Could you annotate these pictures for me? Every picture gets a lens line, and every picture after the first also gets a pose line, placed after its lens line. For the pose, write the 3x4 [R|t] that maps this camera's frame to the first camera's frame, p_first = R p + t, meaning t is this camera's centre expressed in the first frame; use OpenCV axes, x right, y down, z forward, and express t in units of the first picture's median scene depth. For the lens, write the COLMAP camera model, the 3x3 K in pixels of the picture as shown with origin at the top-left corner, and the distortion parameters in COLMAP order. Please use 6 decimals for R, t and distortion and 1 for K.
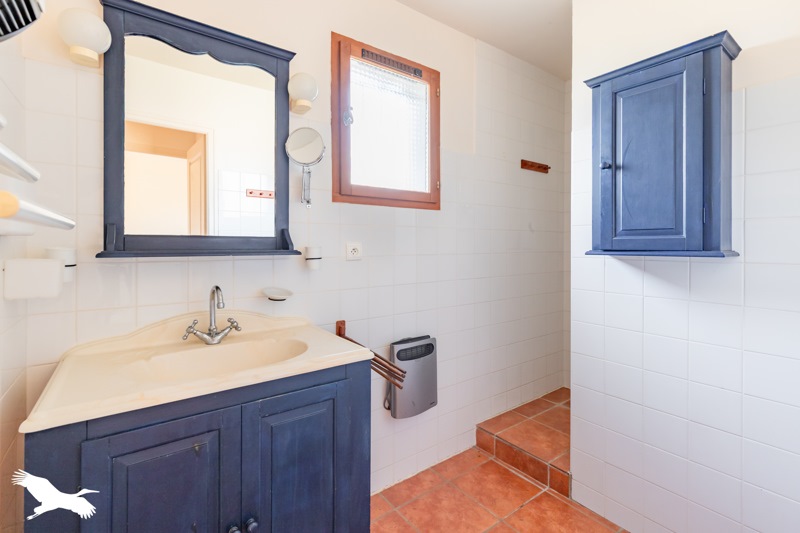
lens RADIAL K [[367.7, 0, 395.7], [0, 367.7, 246.0], [0, 0, 1]] dist [0.000849, -0.000177]
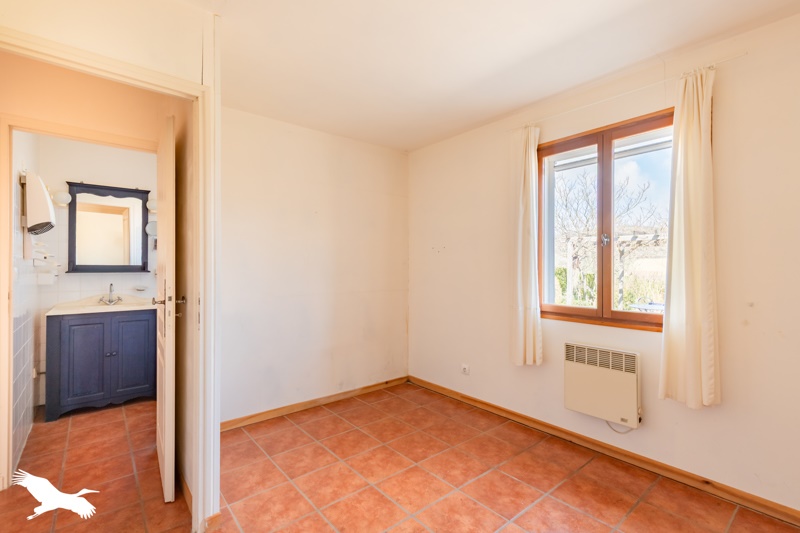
lens RADIAL K [[367.7, 0, 399.8], [0, 367.7, 264.2], [0, 0, 1]] dist [0.000849, -0.000177]
pose [[0.997254, 0.000326, 0.074058, 1.419309], [0.000563, 0.999928, -0.011977, -0.001636], [-0.074057, 0.011986, 0.997182, -1.850518]]
